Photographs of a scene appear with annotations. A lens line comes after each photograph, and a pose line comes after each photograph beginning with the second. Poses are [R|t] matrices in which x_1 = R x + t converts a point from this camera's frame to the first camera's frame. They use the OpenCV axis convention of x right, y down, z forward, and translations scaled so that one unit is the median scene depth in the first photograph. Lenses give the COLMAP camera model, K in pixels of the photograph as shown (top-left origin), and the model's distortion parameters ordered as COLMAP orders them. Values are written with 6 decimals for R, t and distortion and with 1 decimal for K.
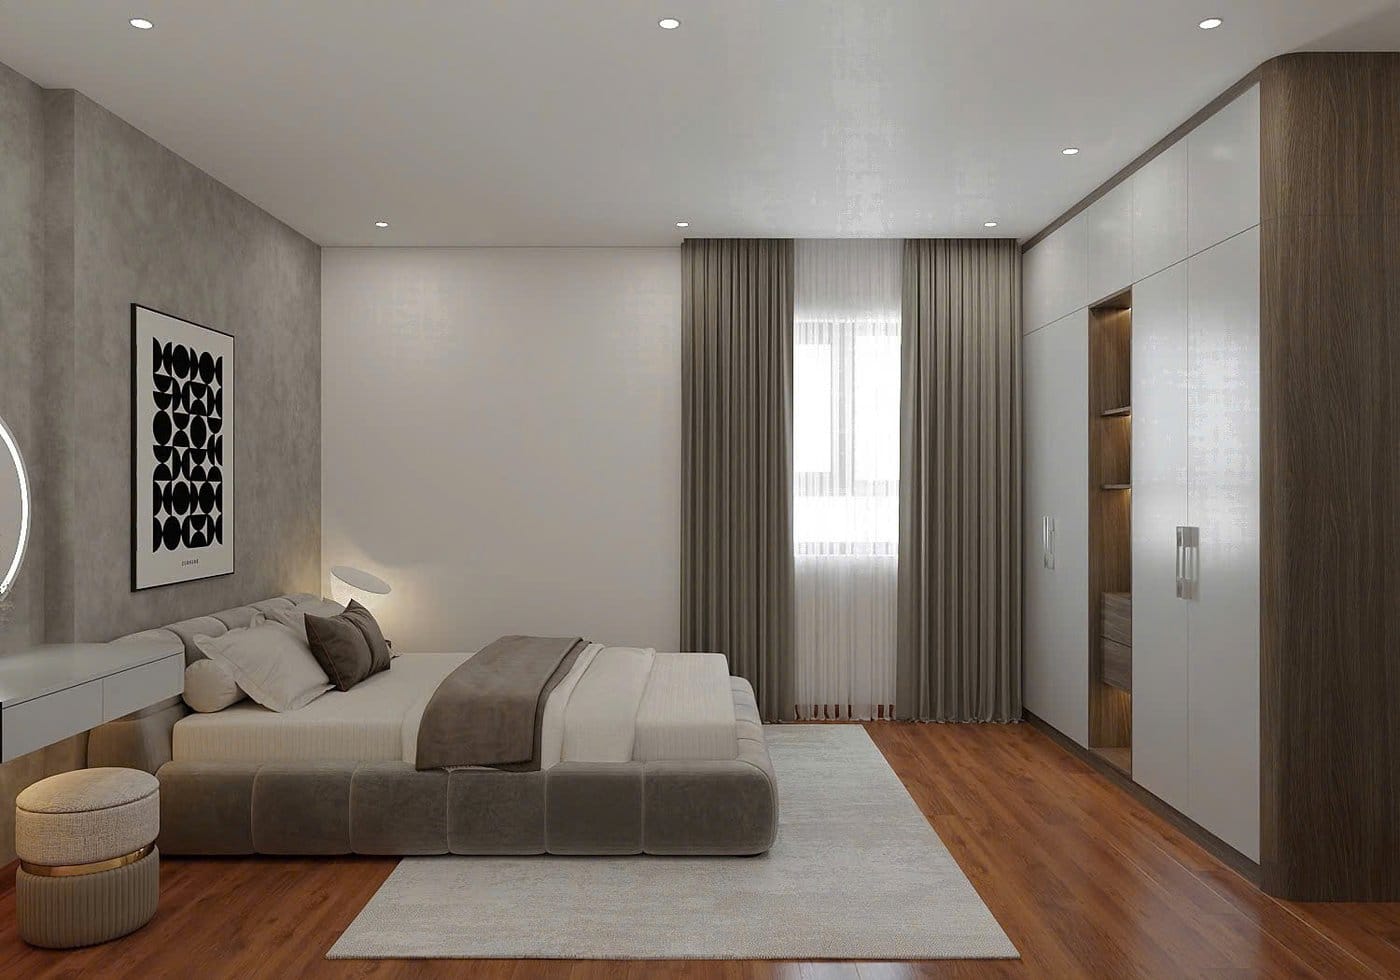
lens RADIAL K [[1060.2, 0, 697.2], [0, 1060.2, 494.6], [0, 0, 1]] dist [0.004244, -0.002032]
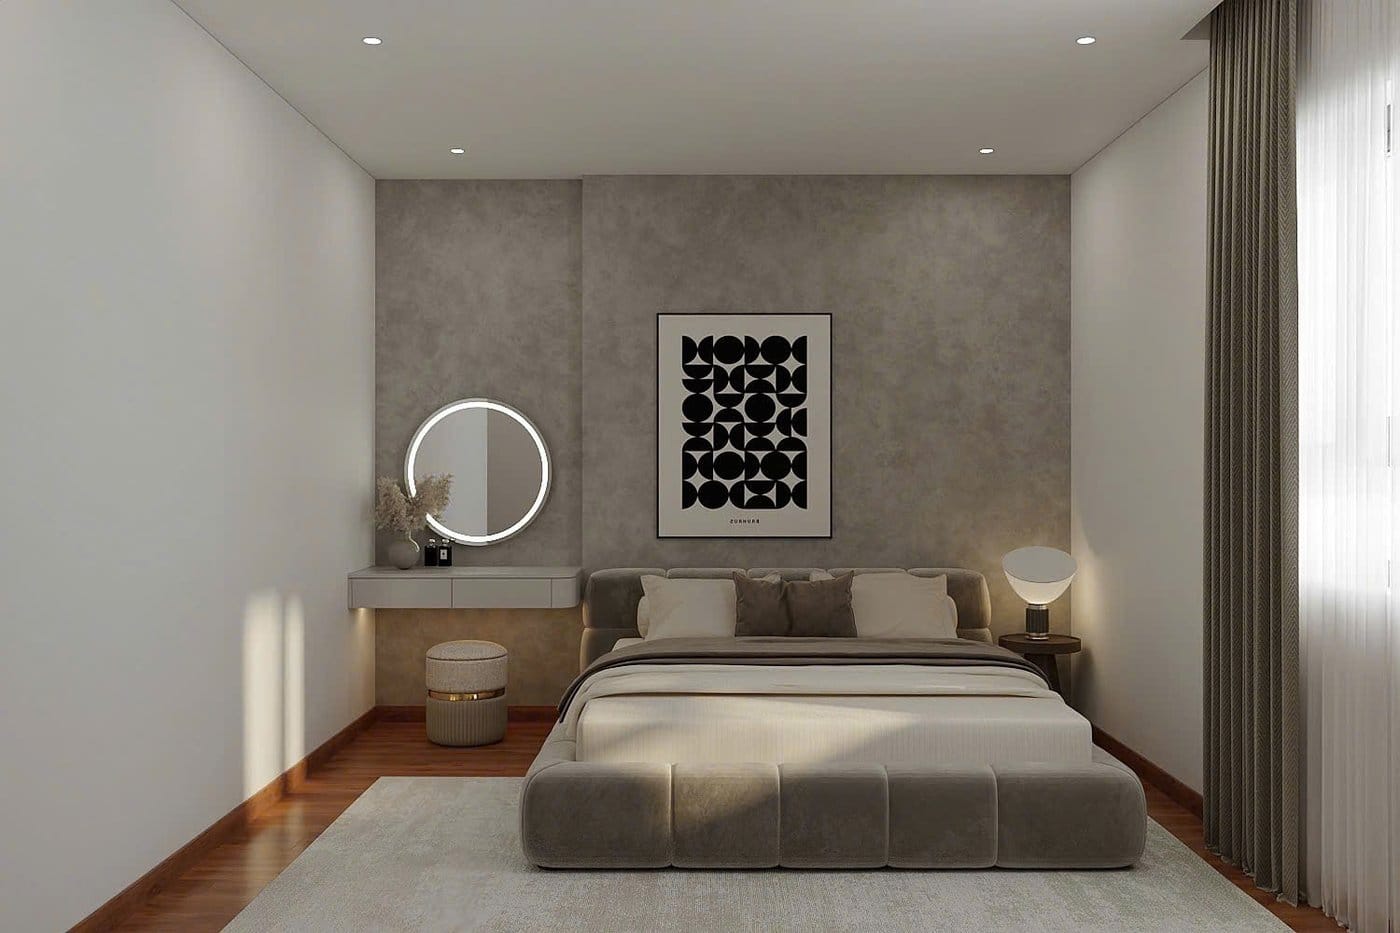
lens RADIAL K [[1321.0, 0, 699.5], [0, 1321.0, 473.1], [0, 0, 1]] dist [0.008282, 0.000000]
pose [[0.003978, -0.000564, -0.999992, 0.970374], [-0.005277, 0.999986, -0.000585, 0.012474], [0.999978, 0.005280, 0.003975, 0.952426]]
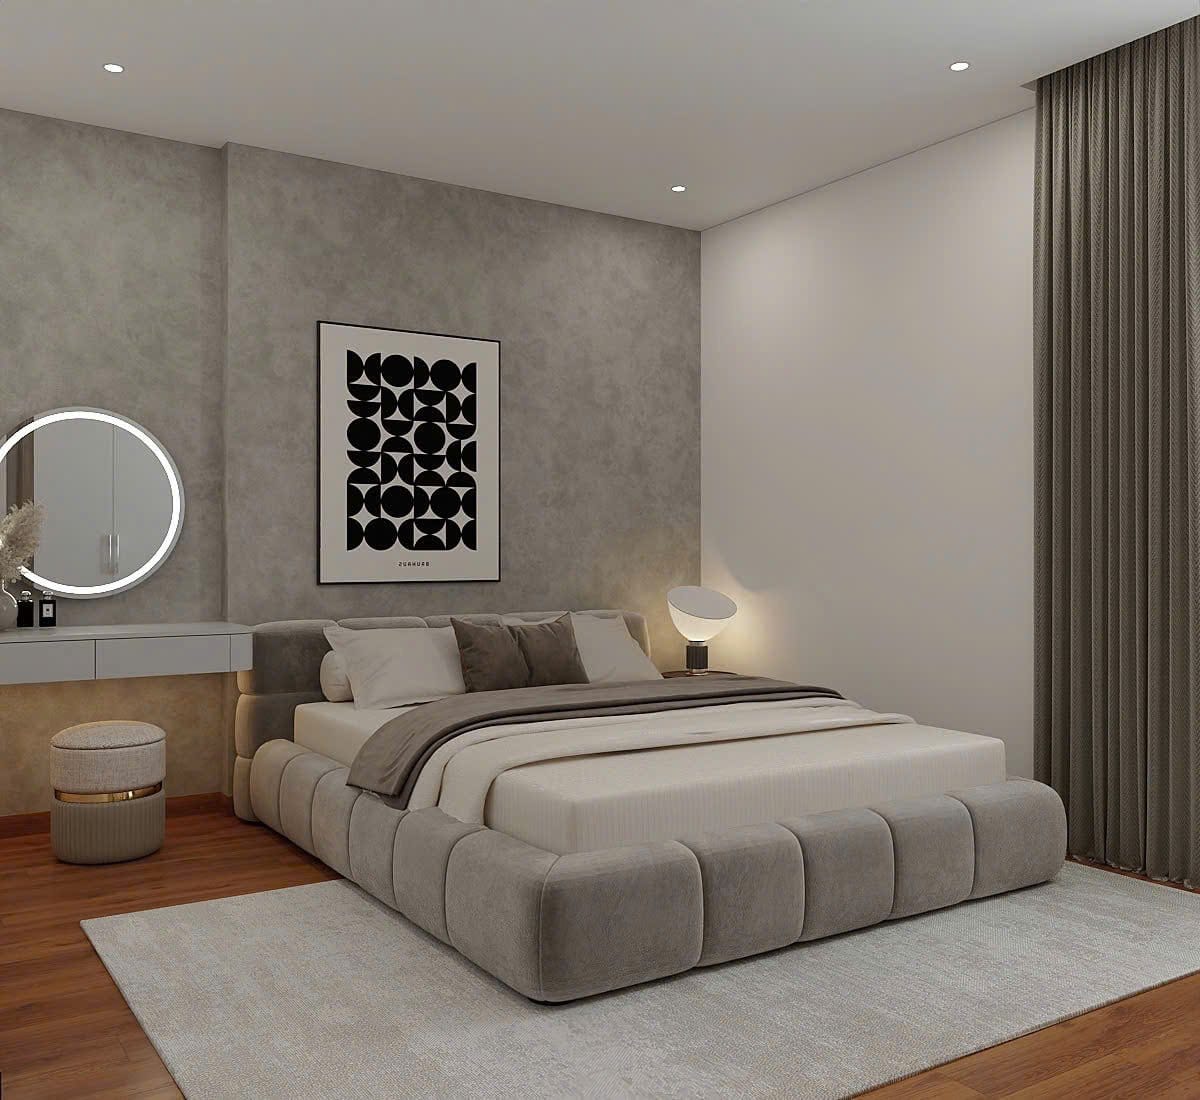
lens RADIAL K [[1145.9, 0, 592.5], [0, 1145.9, 548.4], [0, 0, 1]] dist [0.012260, 0.000000]
pose [[0.541687, -0.005915, -0.840560, 0.559689], [-0.001530, 0.999967, -0.008023, 0.057630], [0.840579, 0.005632, 0.541659, 0.545455]]
